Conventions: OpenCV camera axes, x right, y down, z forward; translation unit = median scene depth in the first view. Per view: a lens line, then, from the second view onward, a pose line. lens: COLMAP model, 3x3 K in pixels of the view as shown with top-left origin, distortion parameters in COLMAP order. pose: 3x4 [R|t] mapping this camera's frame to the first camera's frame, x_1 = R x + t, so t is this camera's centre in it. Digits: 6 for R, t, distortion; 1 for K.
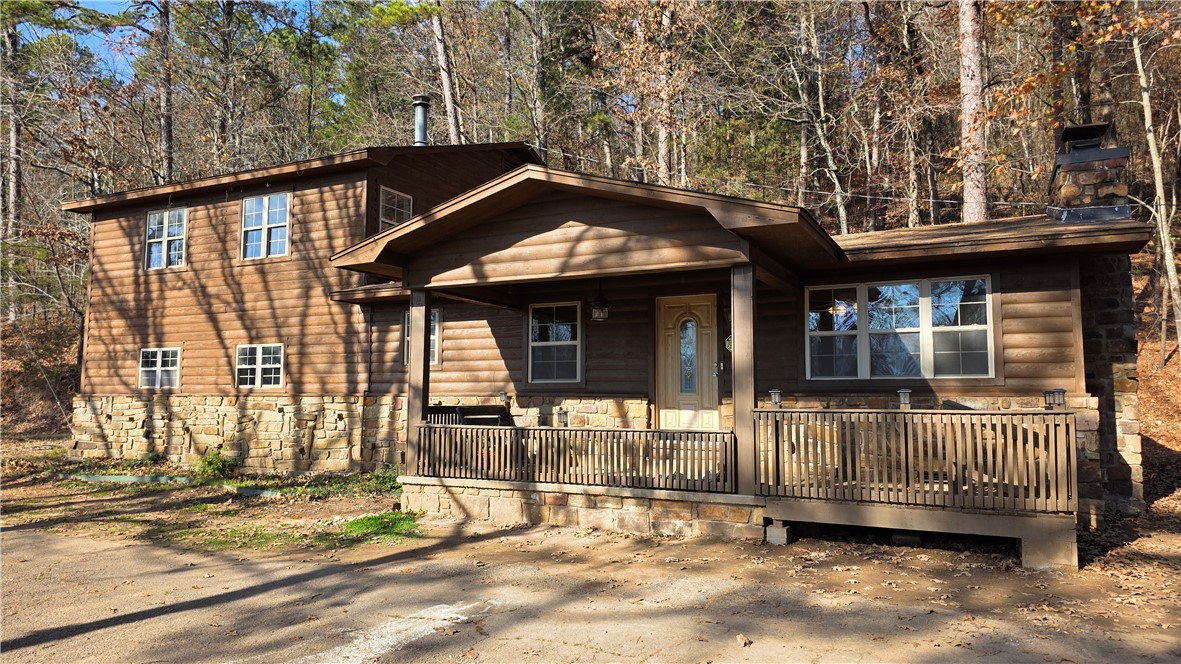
lens RADIAL K [[799.1, 0, 589.6], [0, 799.1, 332.3], [0, 0, 1]] dist [0.063816, -0.005091]
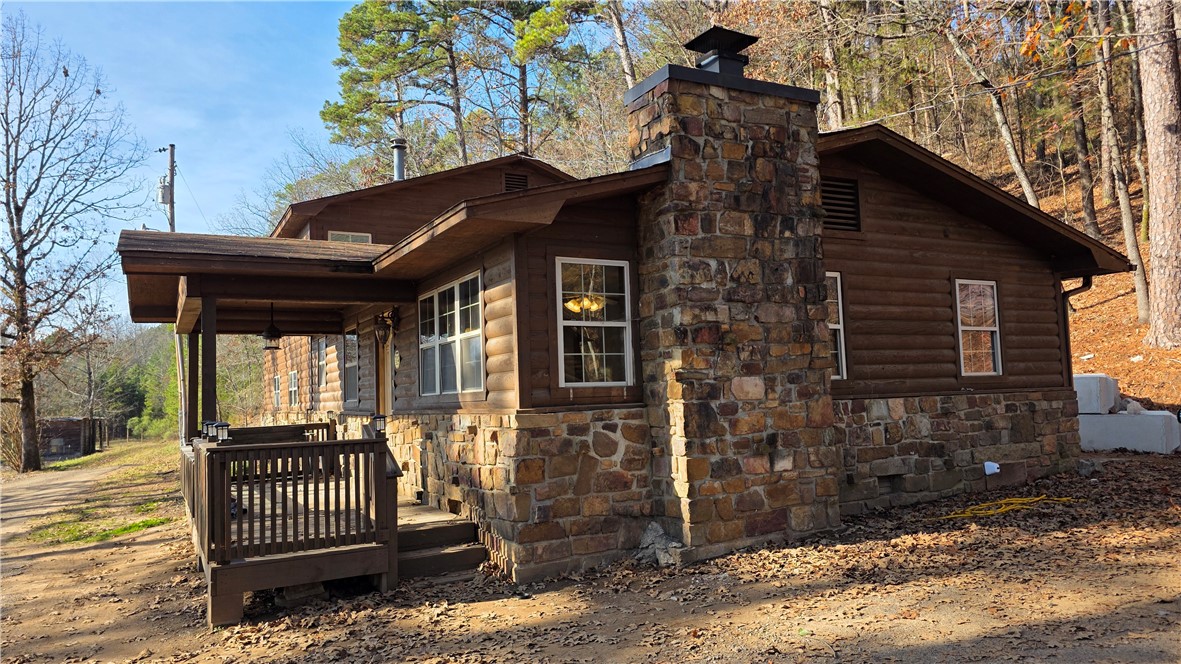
lens RADIAL K [[799.1, 0, 589.6], [0, 799.1, 334.3], [0, 0, 1]] dist [0.063816, -0.005091]
pose [[0.808775, -0.077446, -0.582996, 0.992364], [0.093054, 0.995656, -0.003171, 0.008956], [0.580710, -0.051685, 0.812468, 0.361662]]
